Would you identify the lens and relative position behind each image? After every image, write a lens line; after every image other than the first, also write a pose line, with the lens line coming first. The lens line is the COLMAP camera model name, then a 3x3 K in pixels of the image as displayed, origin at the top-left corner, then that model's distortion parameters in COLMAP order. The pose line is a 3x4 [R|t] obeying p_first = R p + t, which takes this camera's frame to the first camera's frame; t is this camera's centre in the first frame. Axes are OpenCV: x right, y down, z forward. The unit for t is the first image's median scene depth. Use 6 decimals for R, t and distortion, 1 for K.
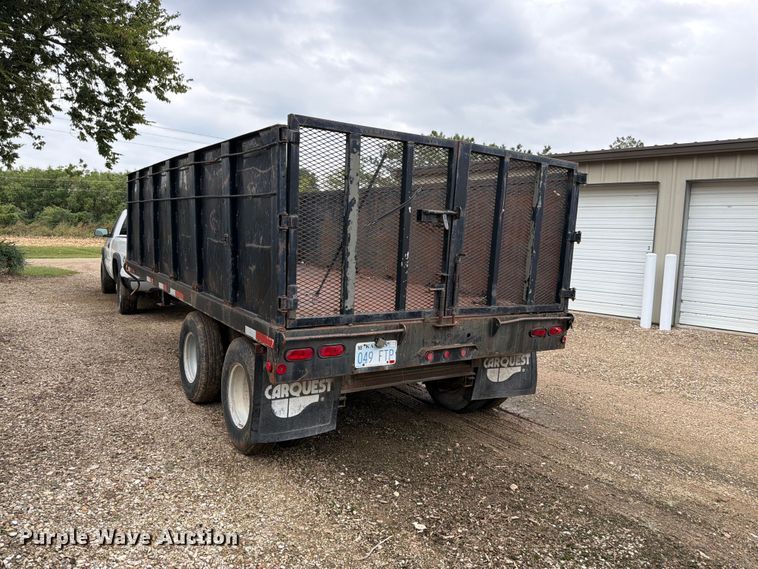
lens RADIAL K [[535.7, 0, 384.1], [0, 535.7, 280.9], [0, 0, 1]] dist [0.045651, -0.051585]
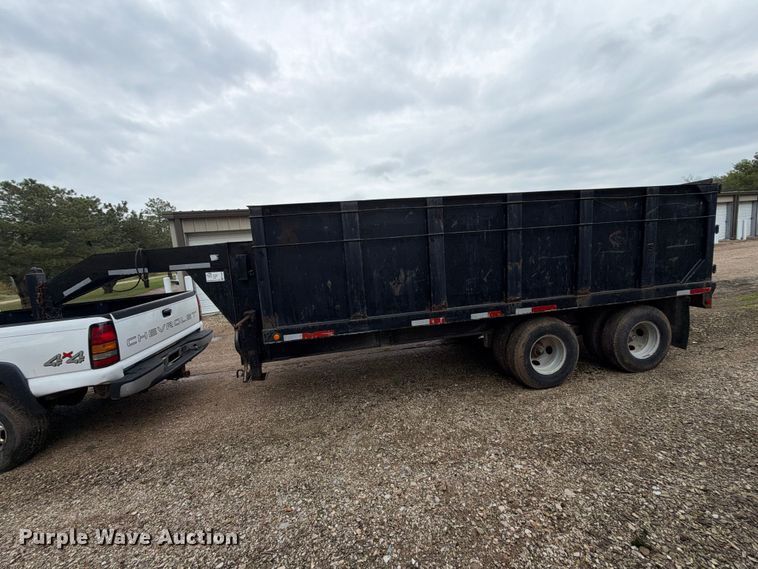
lens RADIAL K [[301.4, 0, 376.1], [0, 301.4, 285.1], [0, 0, 1]] dist [0.000828, -0.000471]
pose [[0.426313, -0.183829, 0.885700, -1.353455], [0.184347, 0.976240, 0.113889, -0.203890], [-0.885592, 0.114724, 0.450073, 1.232114]]
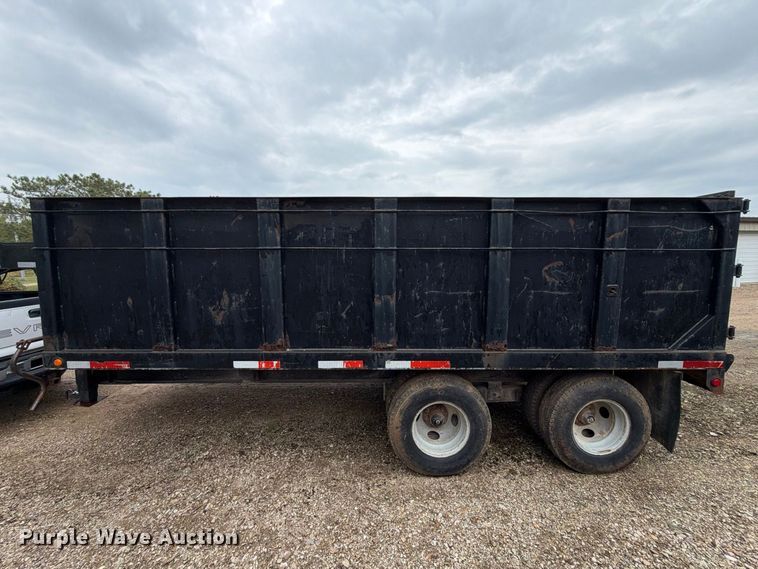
lens RADIAL K [[301.4, 0, 373.8], [0, 301.4, 284.2], [0, 0, 1]] dist [0.000828, -0.000471]
pose [[0.569946, -0.120446, 0.812806, -0.959305], [0.110421, 0.991453, 0.069490, -0.167401], [-0.814229, 0.050146, 0.578374, 0.958467]]
